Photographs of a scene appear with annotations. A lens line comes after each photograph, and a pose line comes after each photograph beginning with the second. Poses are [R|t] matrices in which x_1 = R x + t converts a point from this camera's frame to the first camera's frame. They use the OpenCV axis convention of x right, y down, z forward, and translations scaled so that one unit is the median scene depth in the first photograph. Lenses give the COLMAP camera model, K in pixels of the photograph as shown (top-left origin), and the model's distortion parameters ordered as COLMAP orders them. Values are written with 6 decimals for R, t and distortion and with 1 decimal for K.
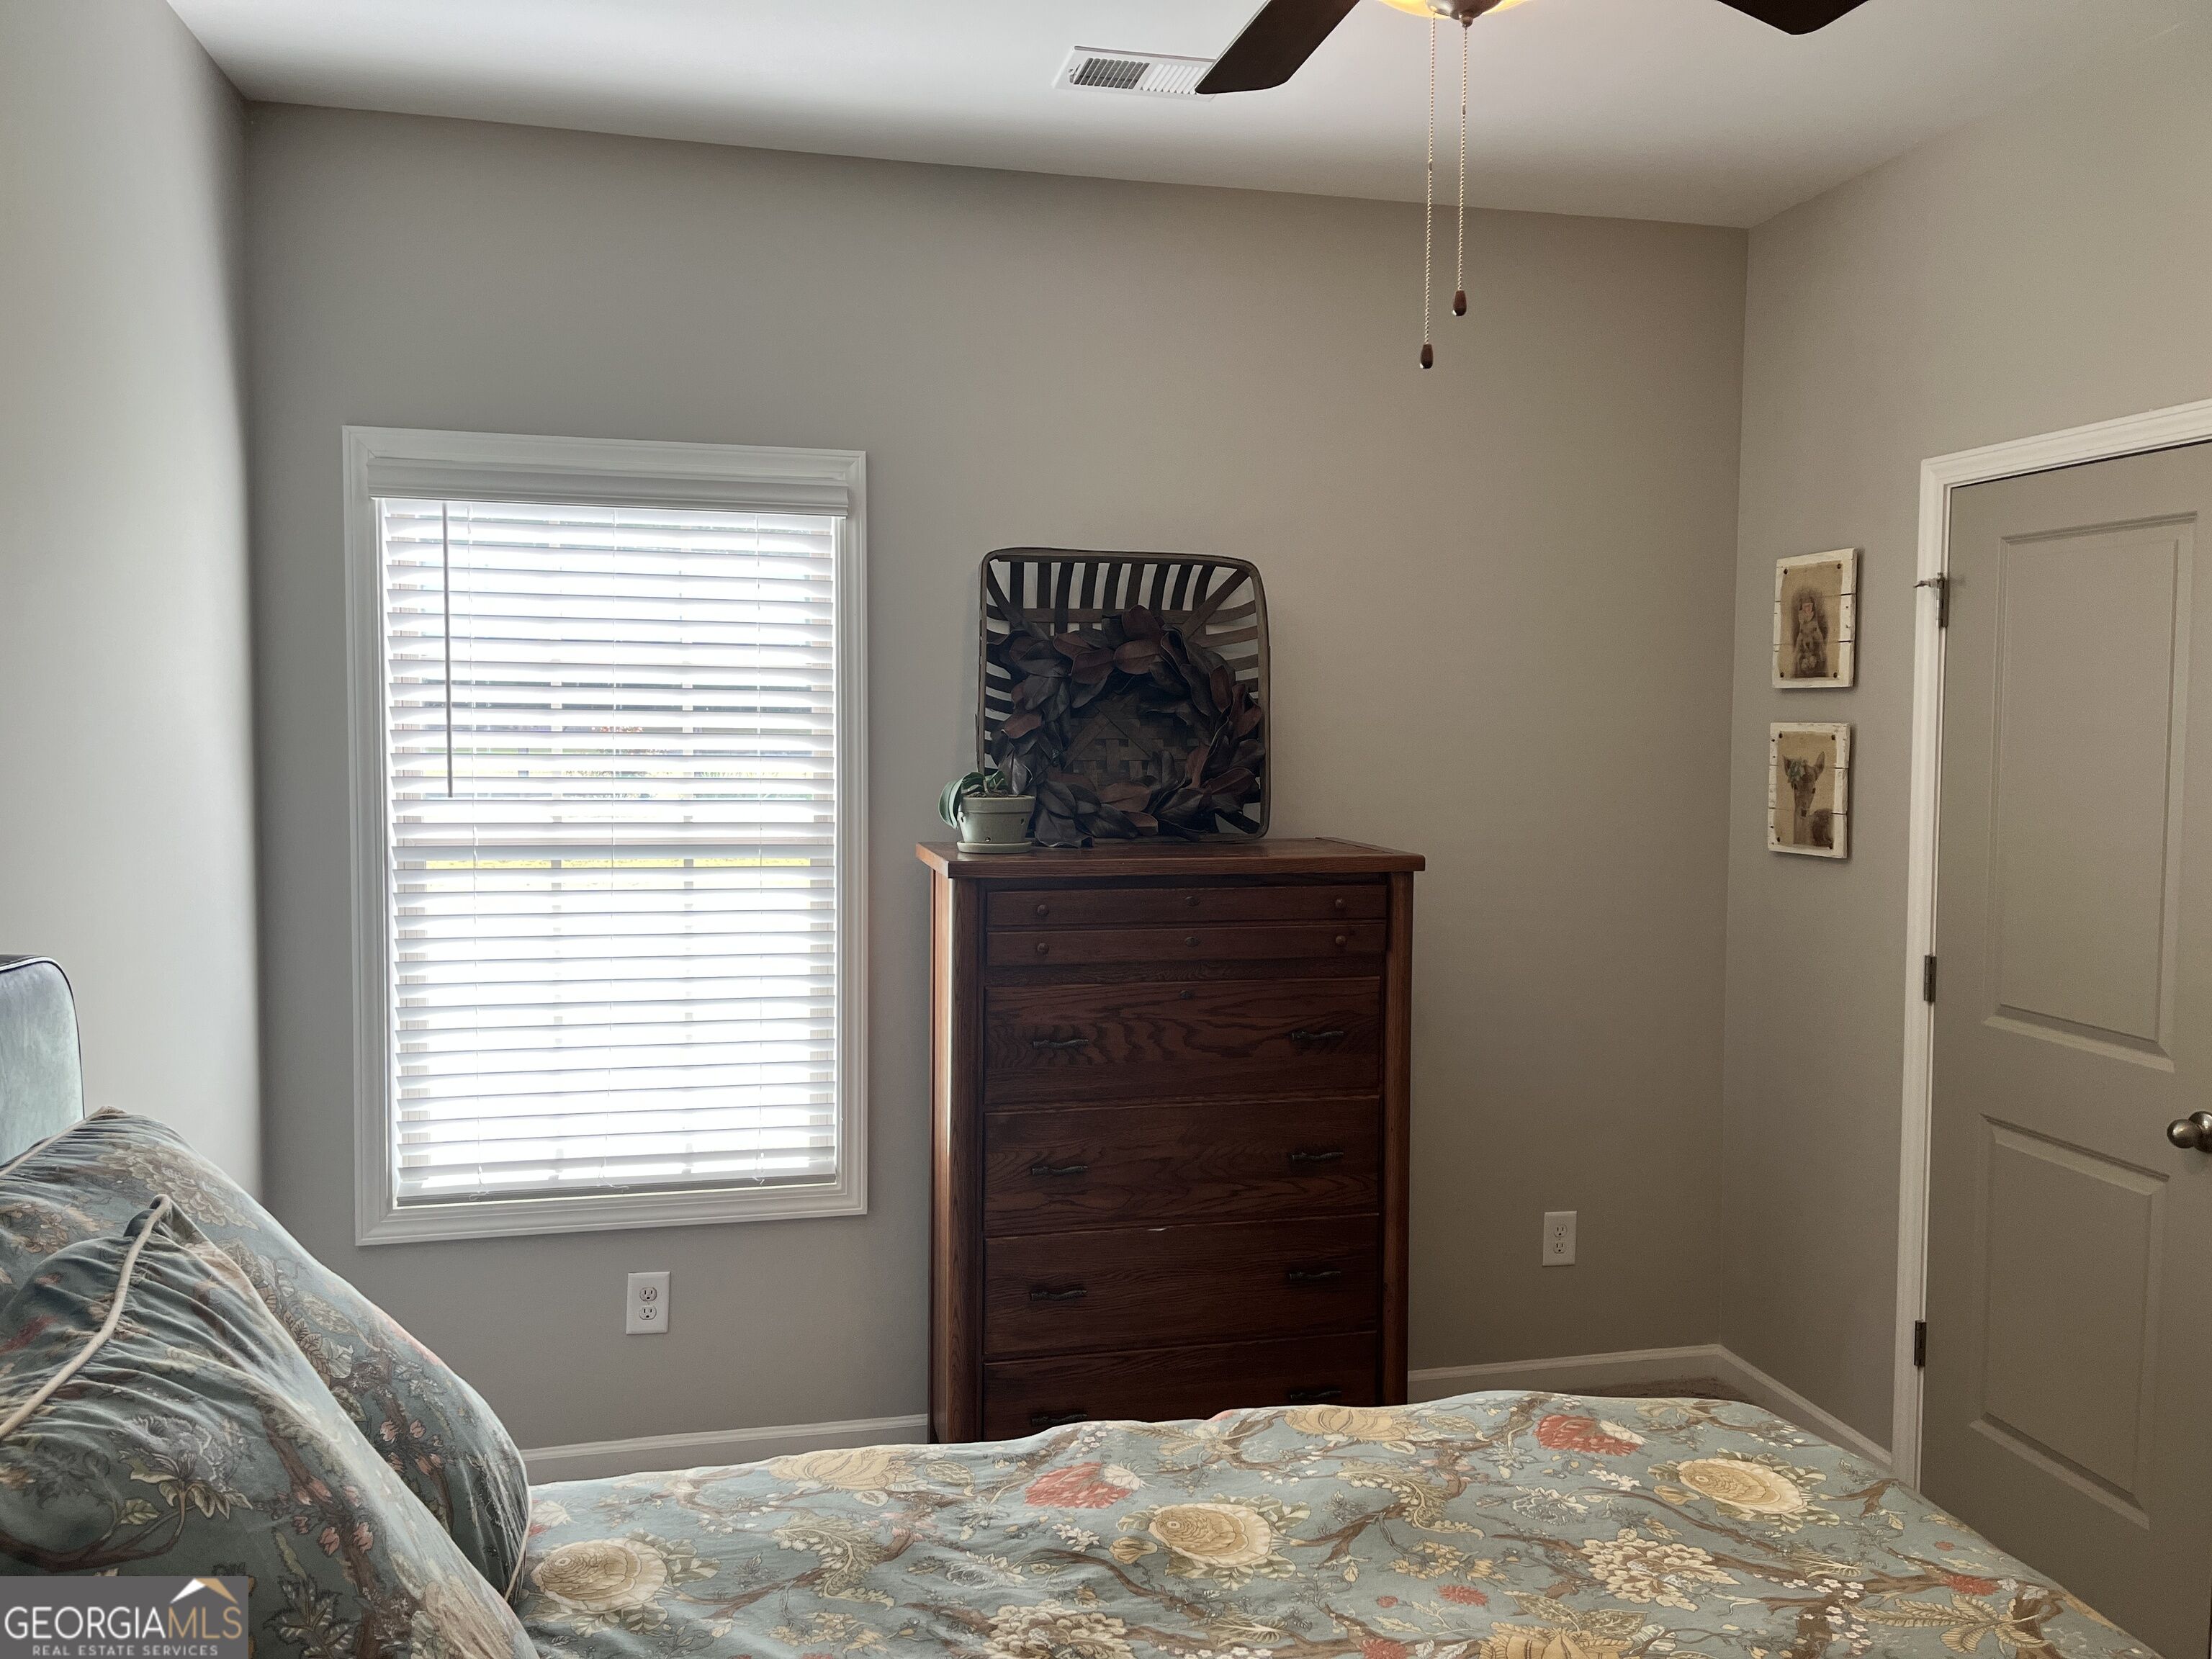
lens RADIAL K [[1661.7, 0, 1106.9], [0, 1661.7, 814.1], [0, 0, 1]] dist [0.099069, -0.148026]
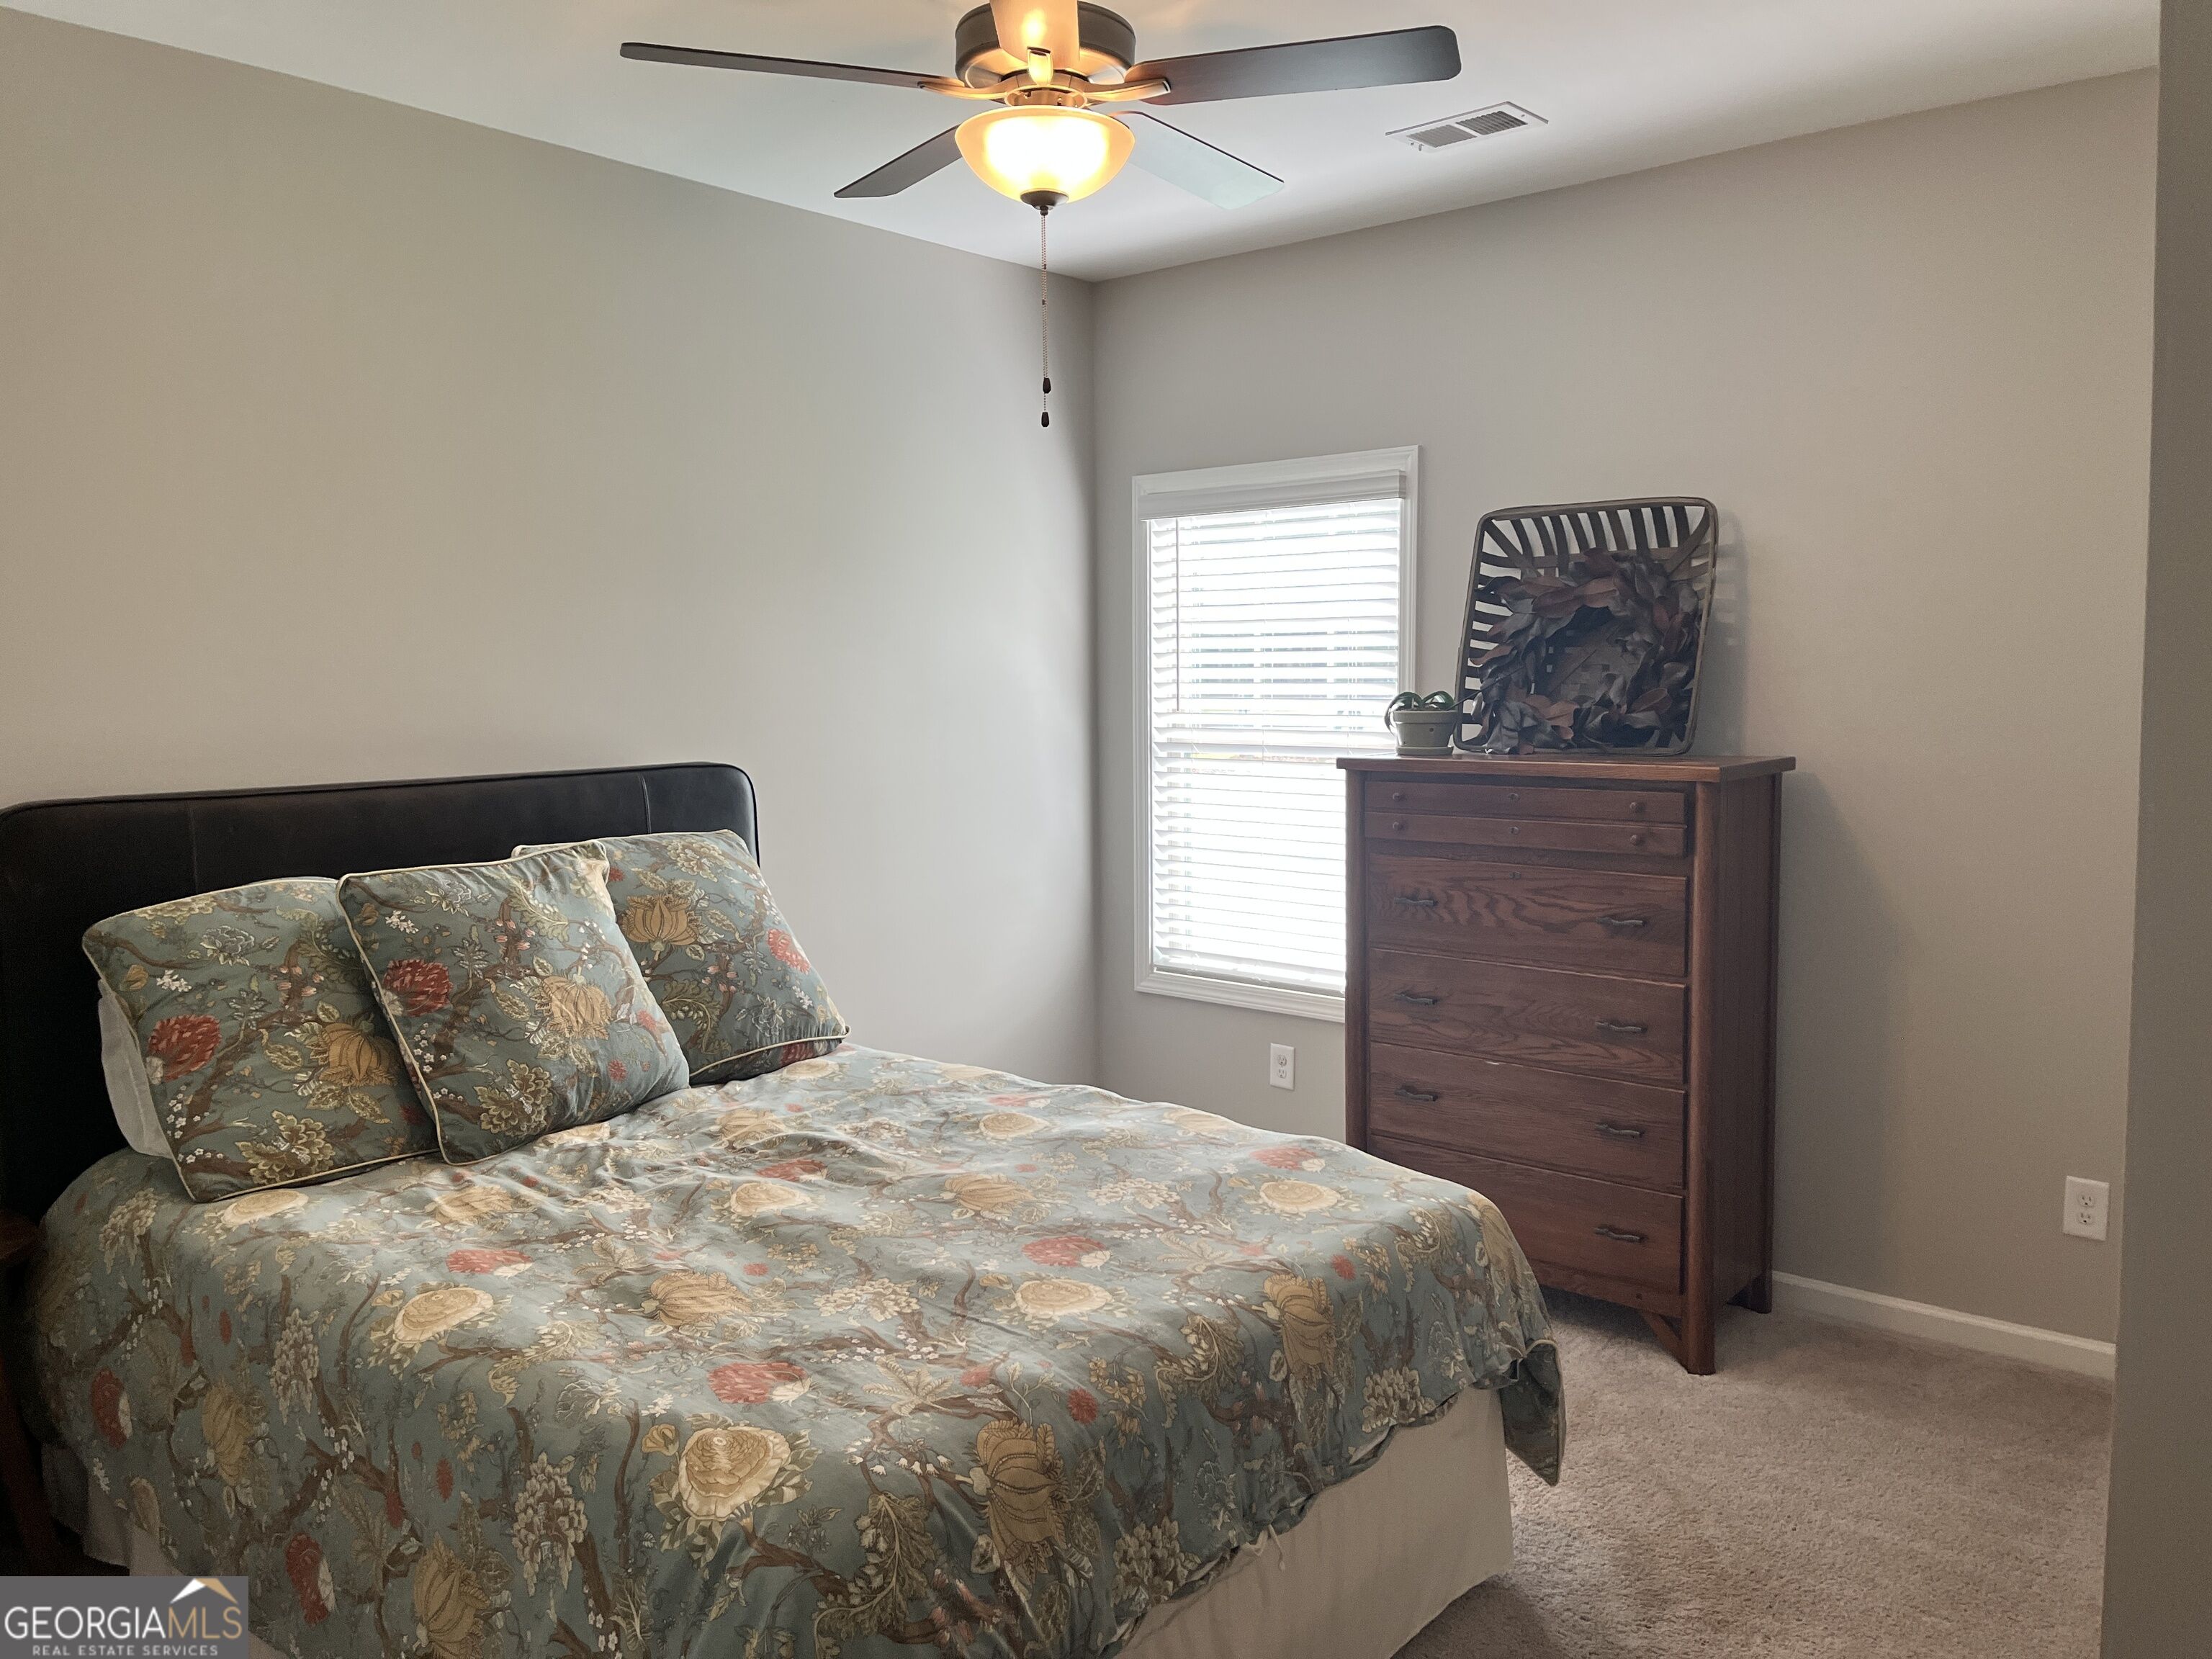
lens RADIAL K [[1680.9, 0, 1123.2], [0, 1680.9, 822.2], [0, 0, 1]] dist [0.082819, -0.105074]
pose [[0.595087, 0.058027, -0.801564, 0.860042], [-0.029727, 0.998297, 0.050199, 0.016997], [0.803112, -0.006044, 0.595798, 0.040560]]
